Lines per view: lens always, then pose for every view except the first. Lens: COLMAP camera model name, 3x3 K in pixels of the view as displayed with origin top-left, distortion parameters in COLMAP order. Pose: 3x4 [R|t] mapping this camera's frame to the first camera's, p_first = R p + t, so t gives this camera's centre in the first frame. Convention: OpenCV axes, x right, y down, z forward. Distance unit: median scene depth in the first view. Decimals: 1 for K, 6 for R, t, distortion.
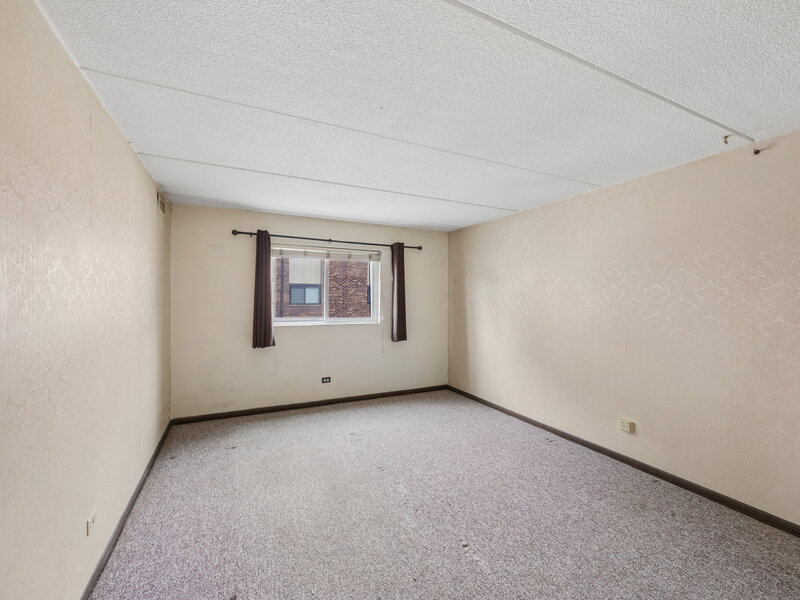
lens RADIAL K [[346.9, 0, 398.5], [0, 346.9, 296.7], [0, 0, 1]] dist [-0.001500, -0.000142]
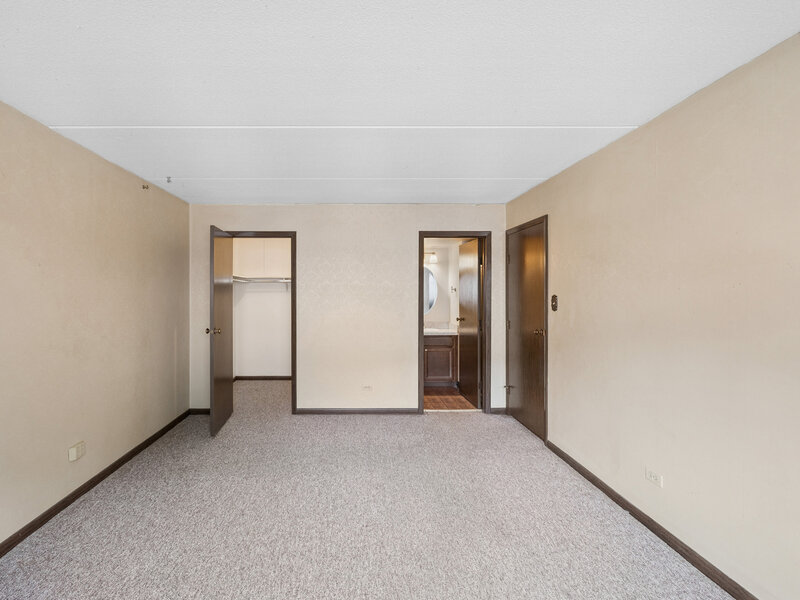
lens RADIAL K [[358.9, 0, 359.5], [0, 358.9, 293.5], [0, 0, 1]] dist [-0.001702, -0.000221]
pose [[-0.904375, -0.007730, 0.426669, -0.192764], [-0.005989, 0.999967, 0.005420, 0.001249], [-0.426697, 0.002347, -0.904392, 1.014299]]
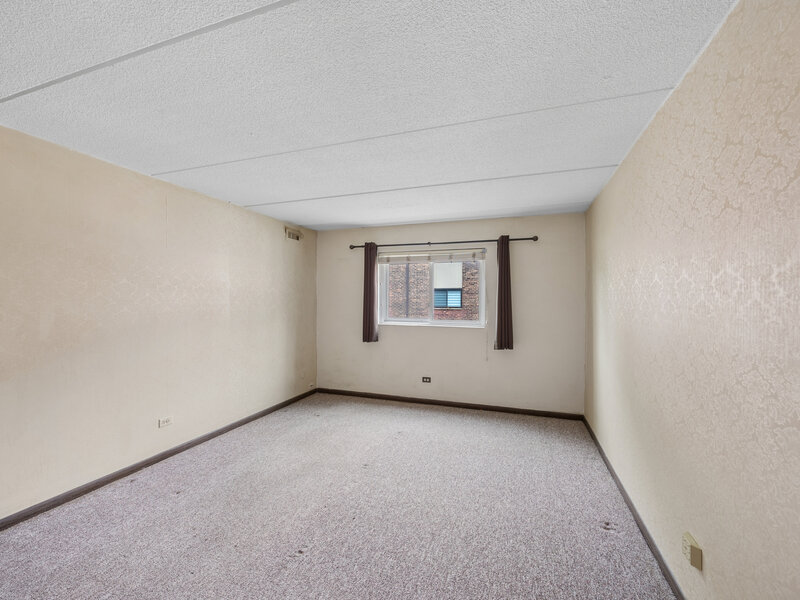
lens RADIAL K [[345.5, 0, 400.2], [0, 345.5, 302.5], [0, 0, 1]] dist [-0.002113, -0.000711]
pose [[0.698633, 0.001073, -0.715479, 0.497035], [0.001452, 0.999995, 0.002917, 0.008691], [0.715478, -0.003077, 0.698628, 0.243612]]
